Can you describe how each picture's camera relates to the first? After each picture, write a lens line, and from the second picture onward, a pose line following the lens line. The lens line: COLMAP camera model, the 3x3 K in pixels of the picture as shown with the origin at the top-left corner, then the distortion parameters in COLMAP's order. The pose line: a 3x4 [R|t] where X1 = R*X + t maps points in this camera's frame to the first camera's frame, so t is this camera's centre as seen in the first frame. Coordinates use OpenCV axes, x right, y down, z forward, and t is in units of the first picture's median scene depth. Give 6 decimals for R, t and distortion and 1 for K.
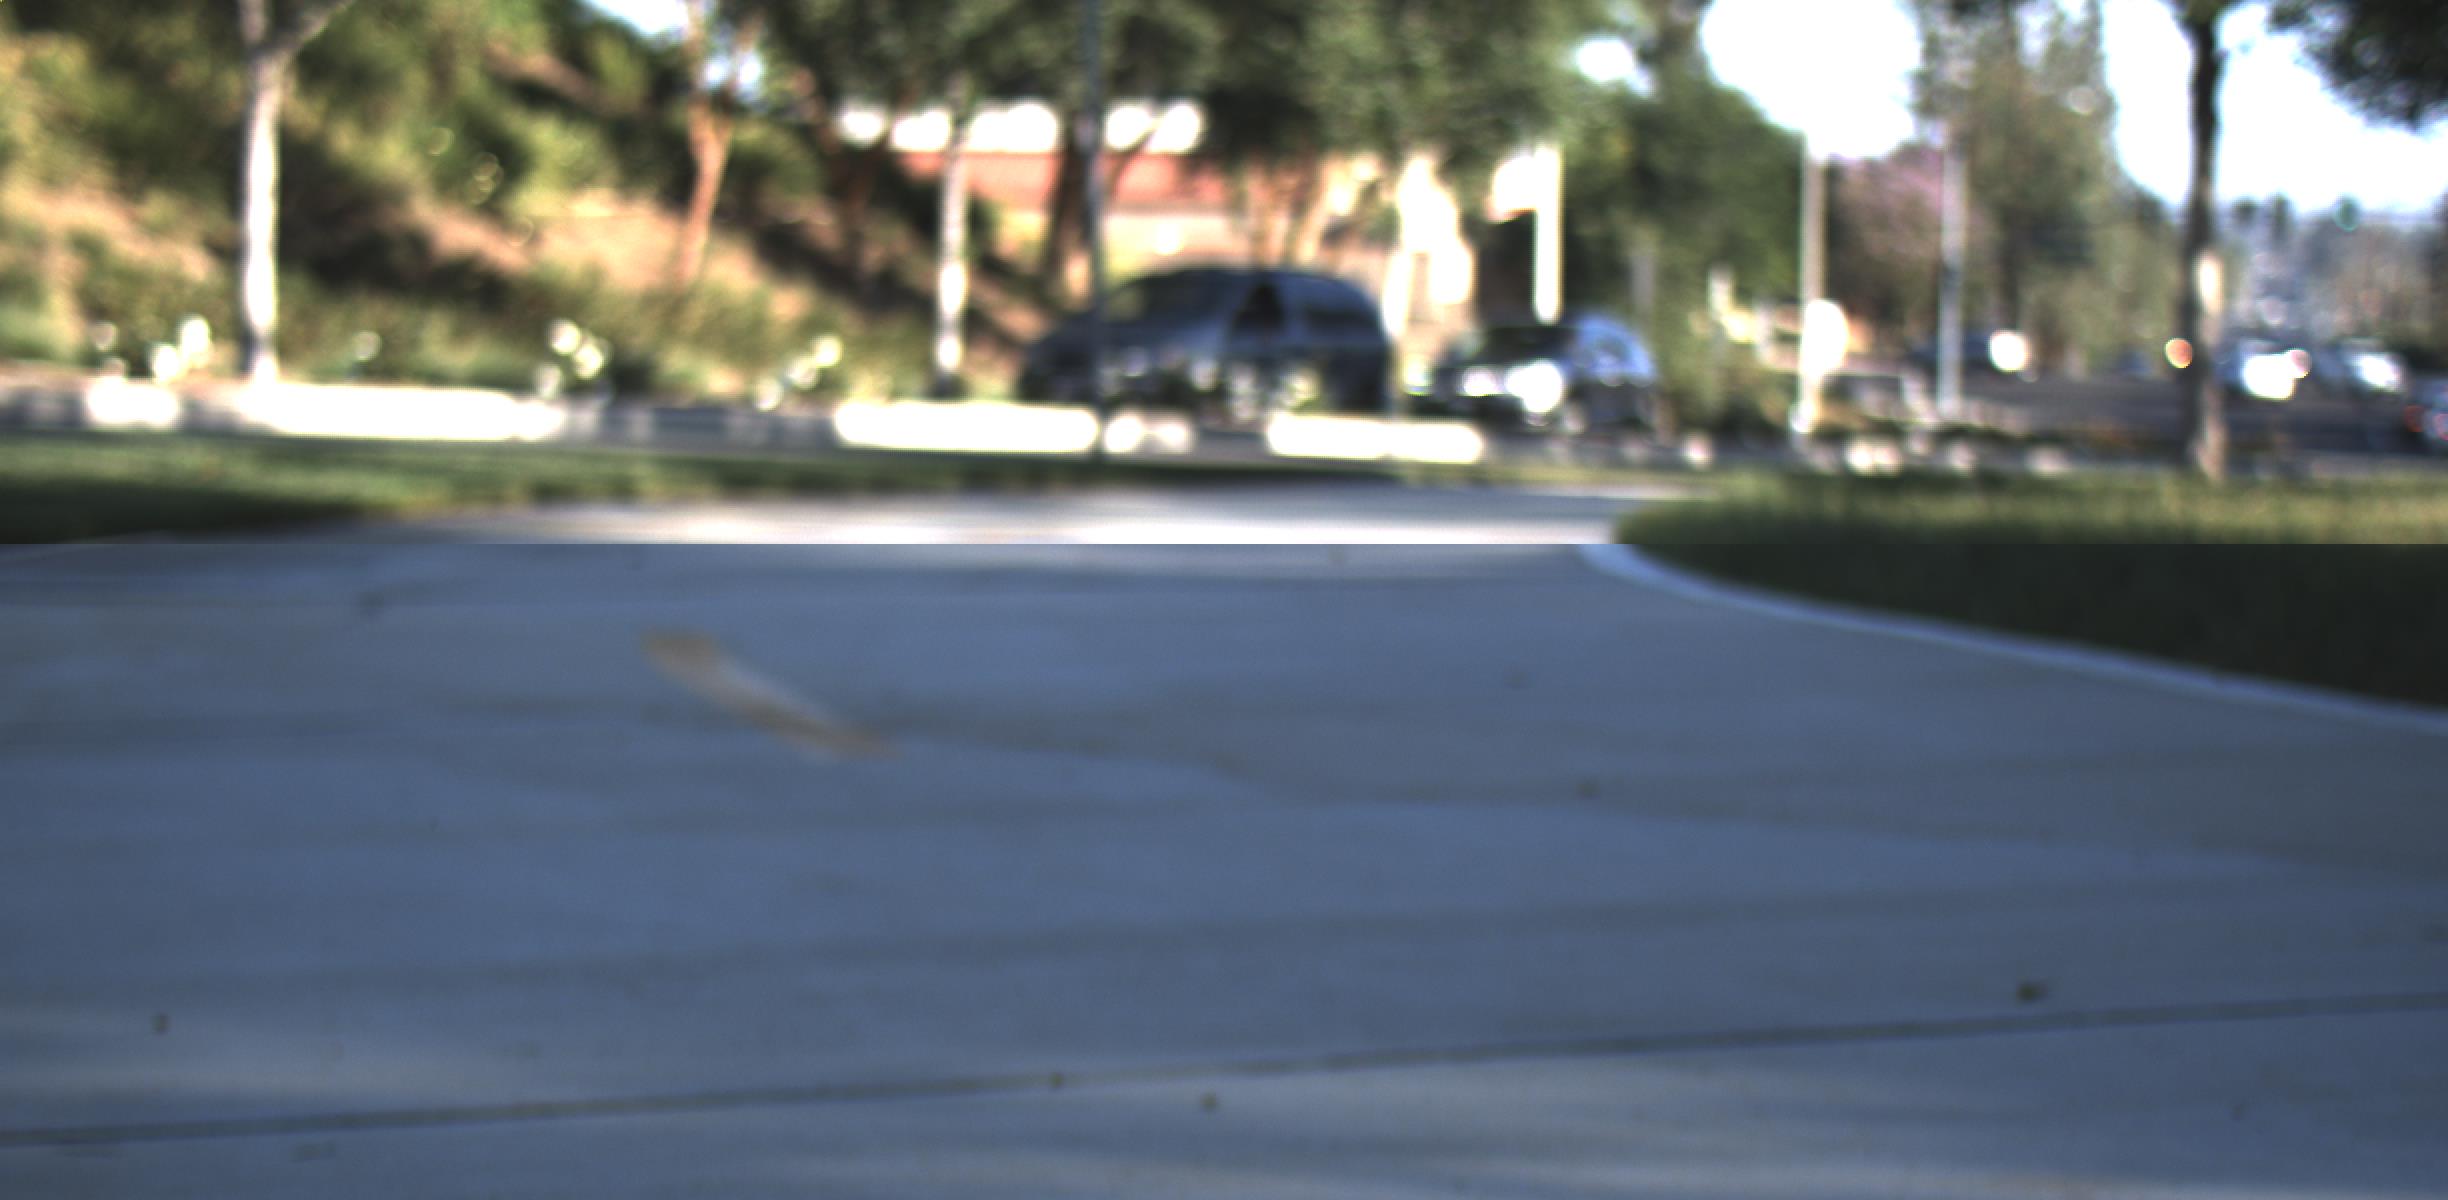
lens RADIAL K [[4971.4, 0, 1255.2], [0, 4971.4, 754.5], [0, 0, 1]] dist [0.026303, 0.000000]
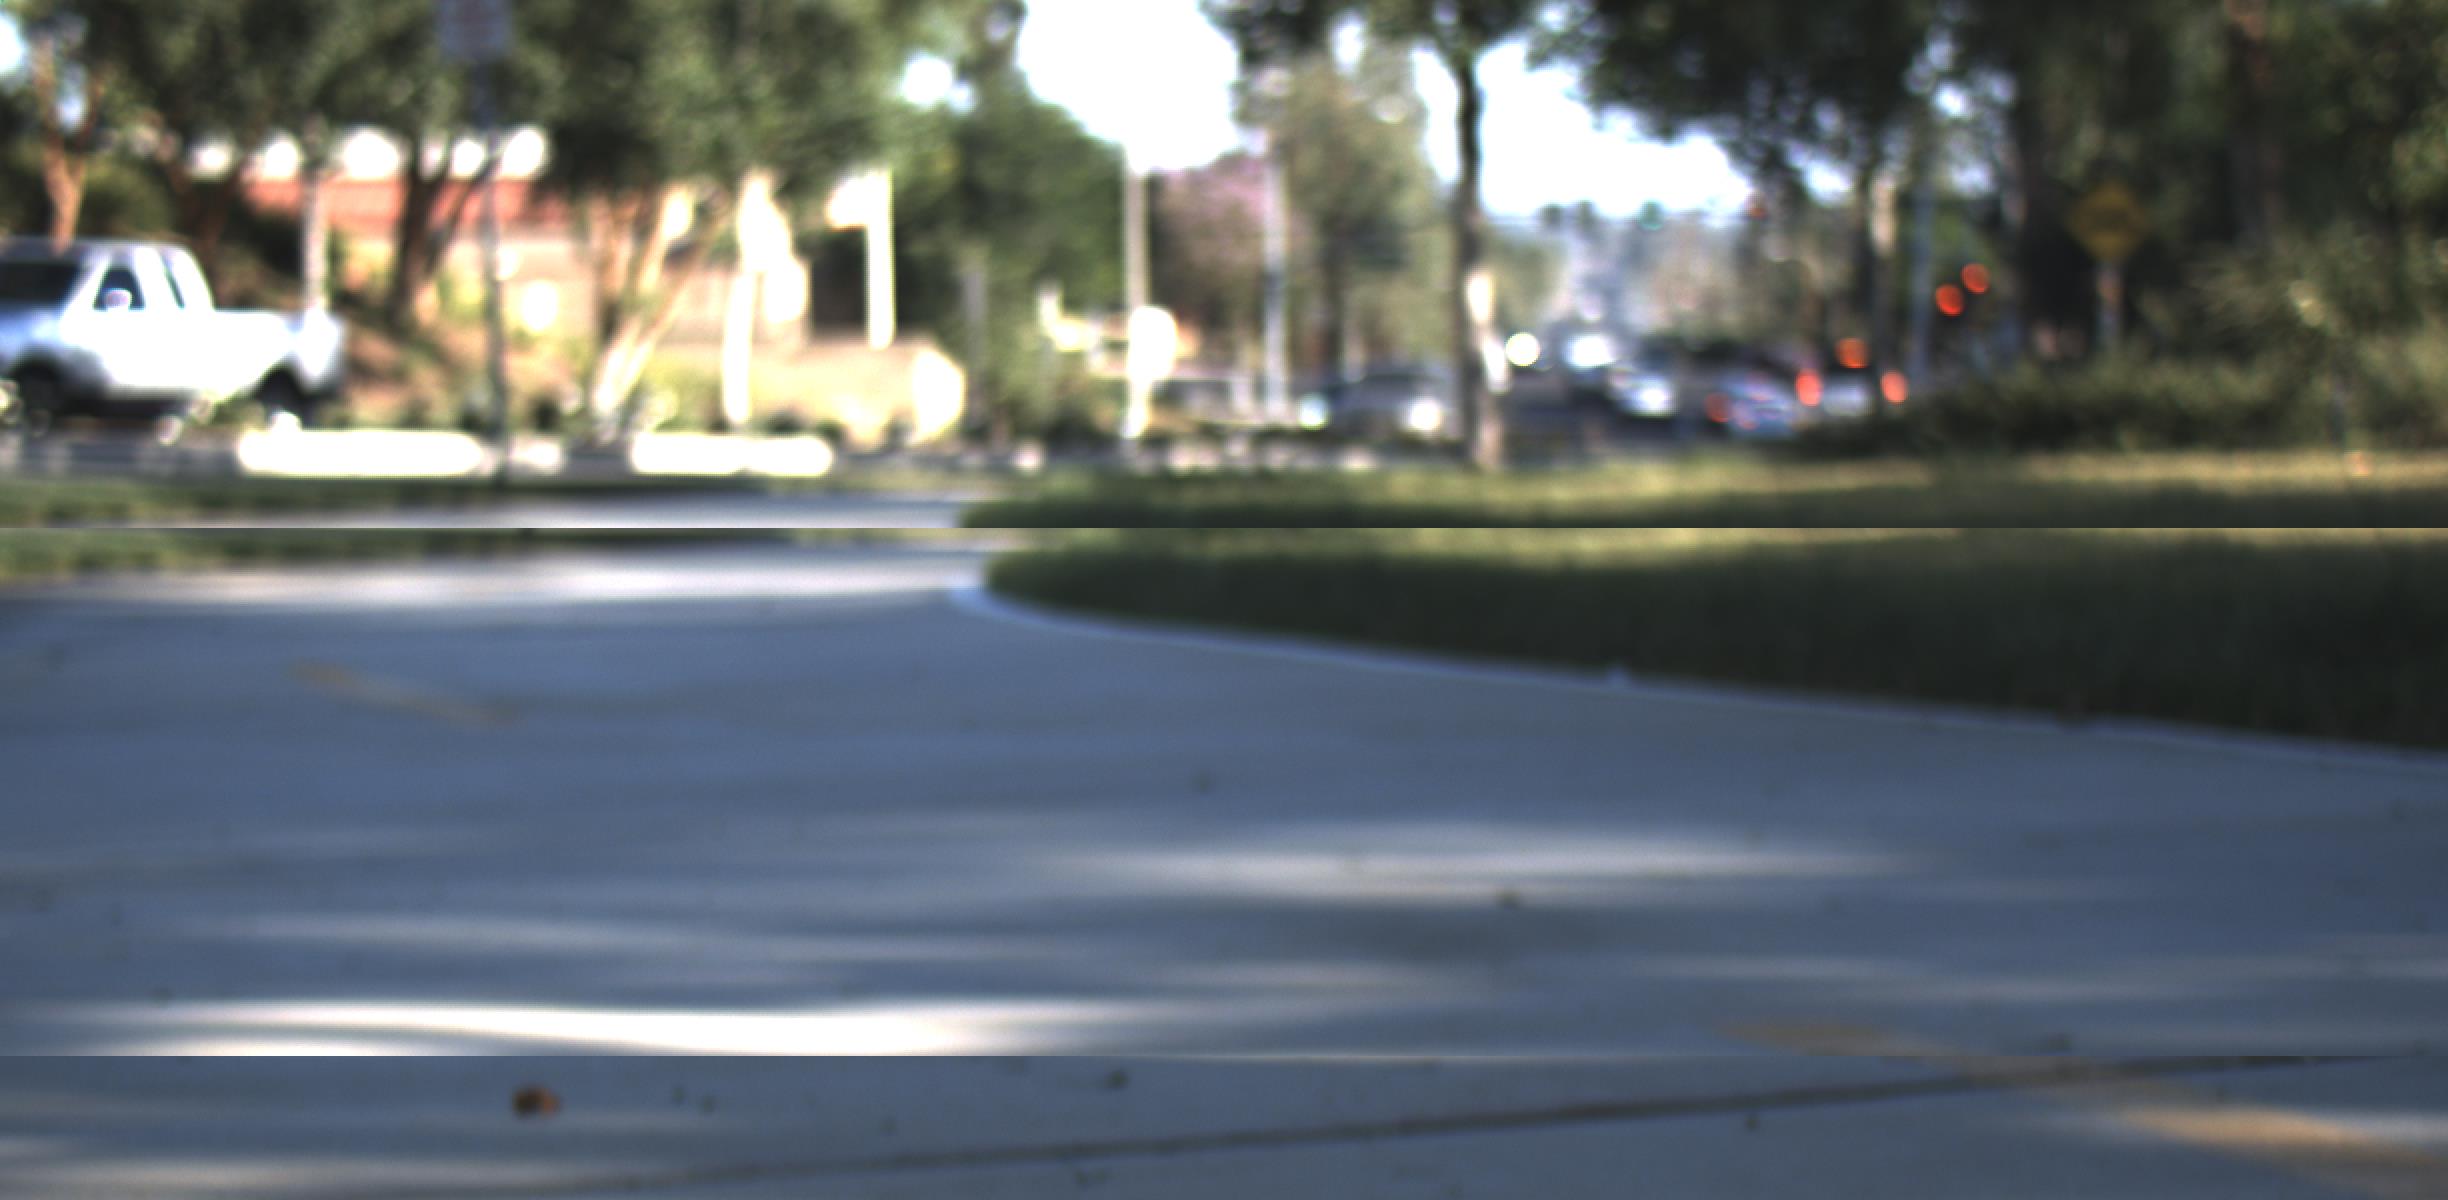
lens RADIAL K [[4971.4, 0, 1239.2], [0, 4971.4, 759.6], [0, 0, 1]] dist [0.026303, 0.000000]
pose [[0.991270, -0.035087, 0.127090, -0.003353], [0.035229, 0.999379, 0.001131, 0.003114], [-0.127050, 0.003356, 0.991891, -0.048455]]
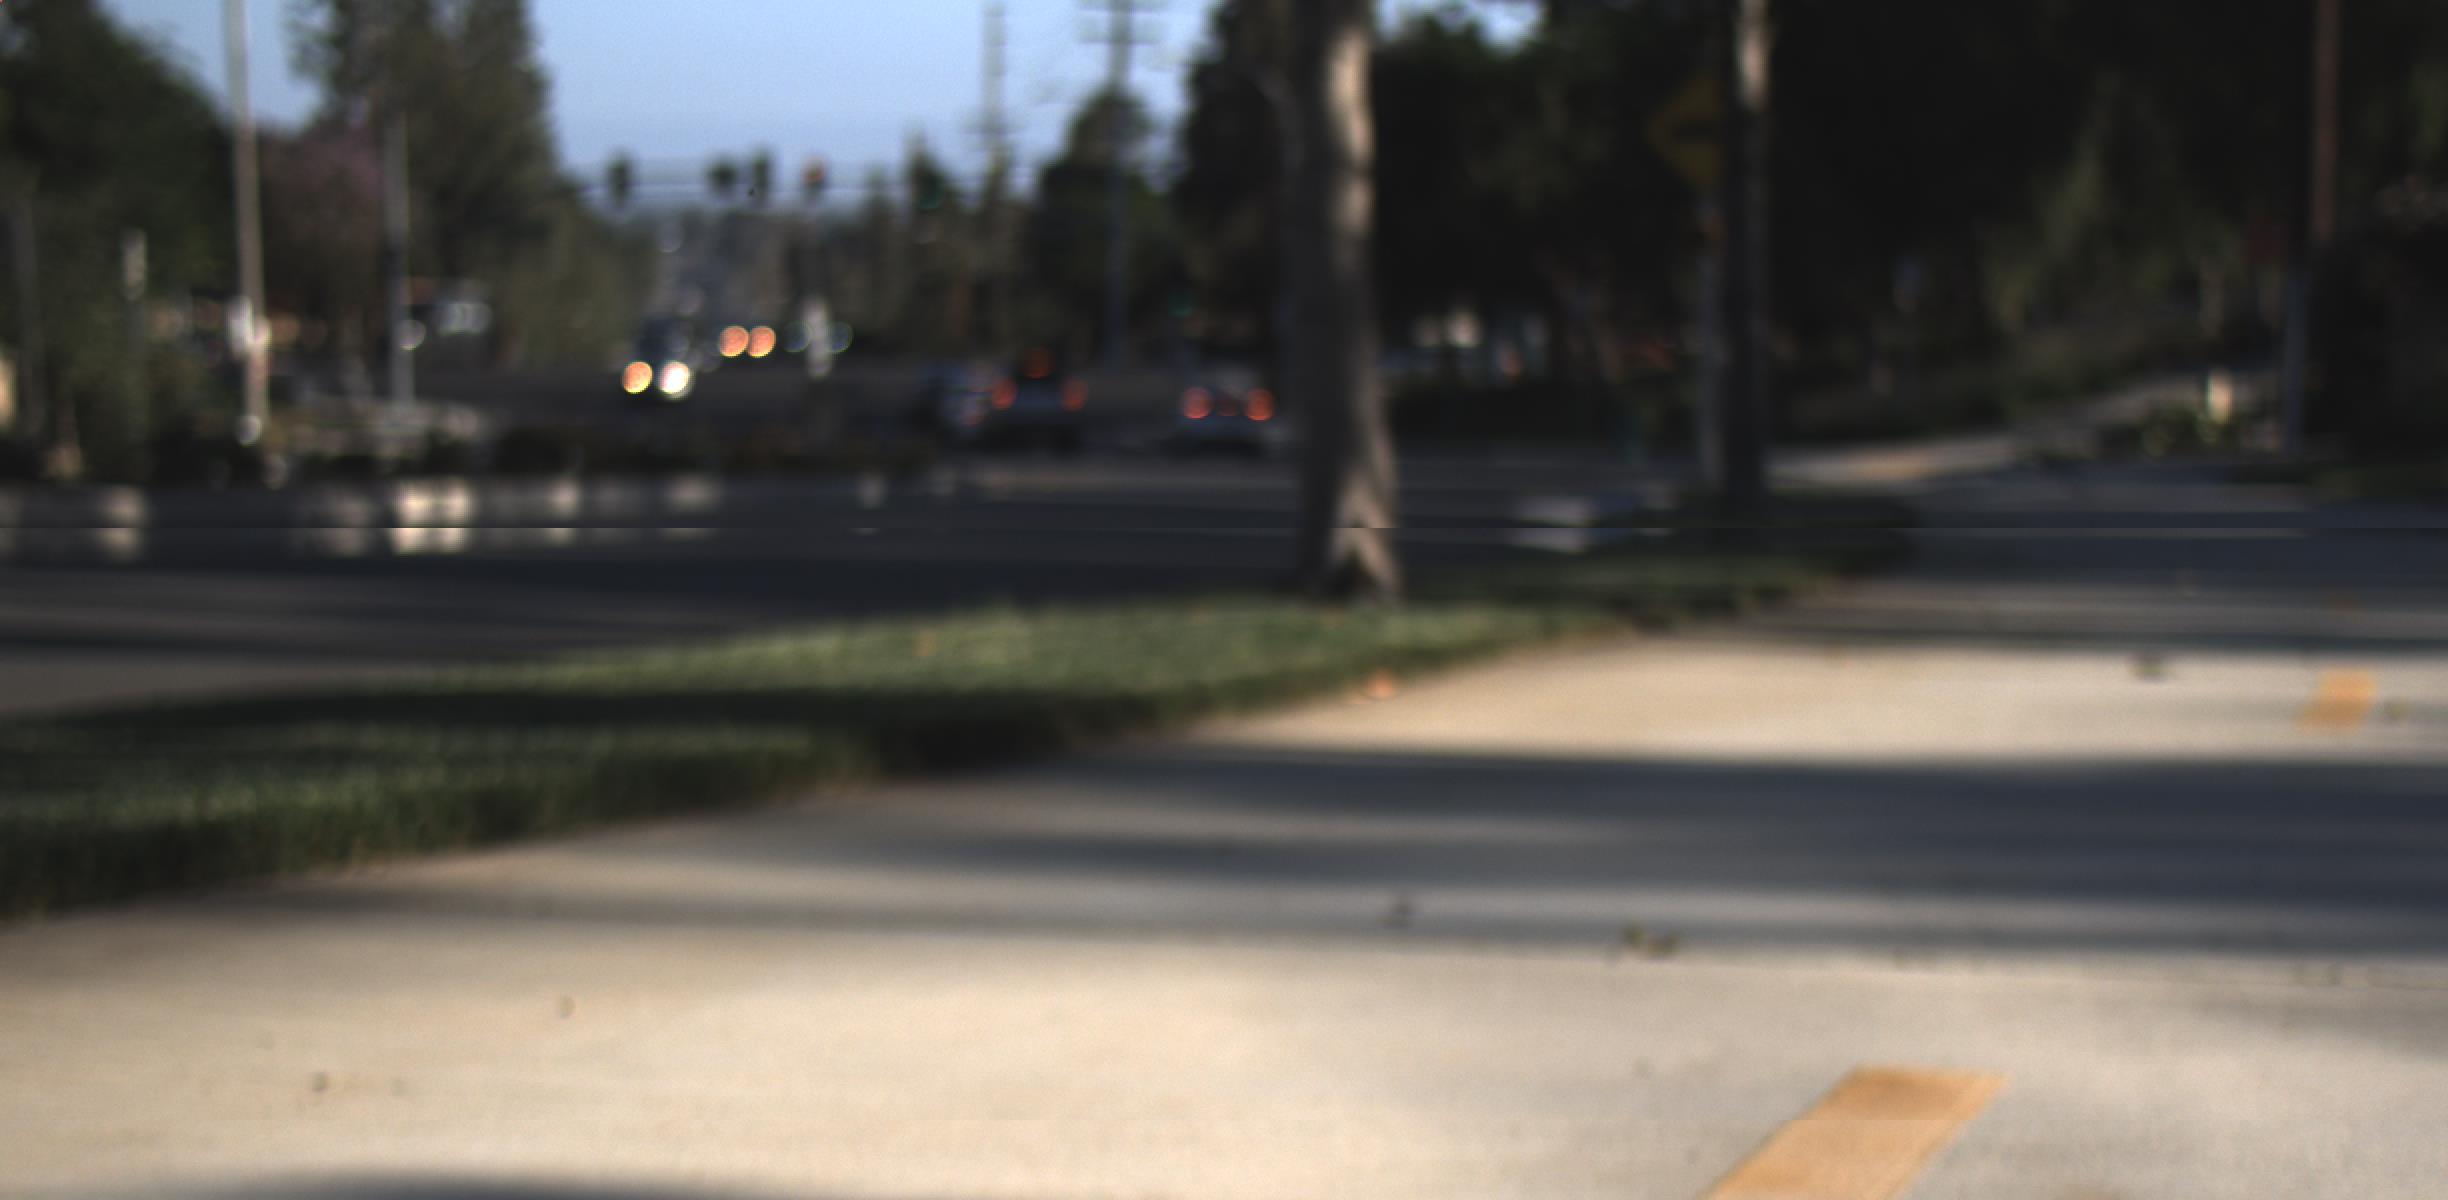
lens RADIAL K [[4971.4, 0, 1203.1], [0, 4971.4, 736.5], [0, 0, 1]] dist [0.026303, 0.000000]
pose [[0.953365, -0.051284, 0.297431, 0.025208], [0.052208, 0.998624, 0.004839, -0.021478], [-0.297270, 0.010915, 0.954731, 0.292956]]
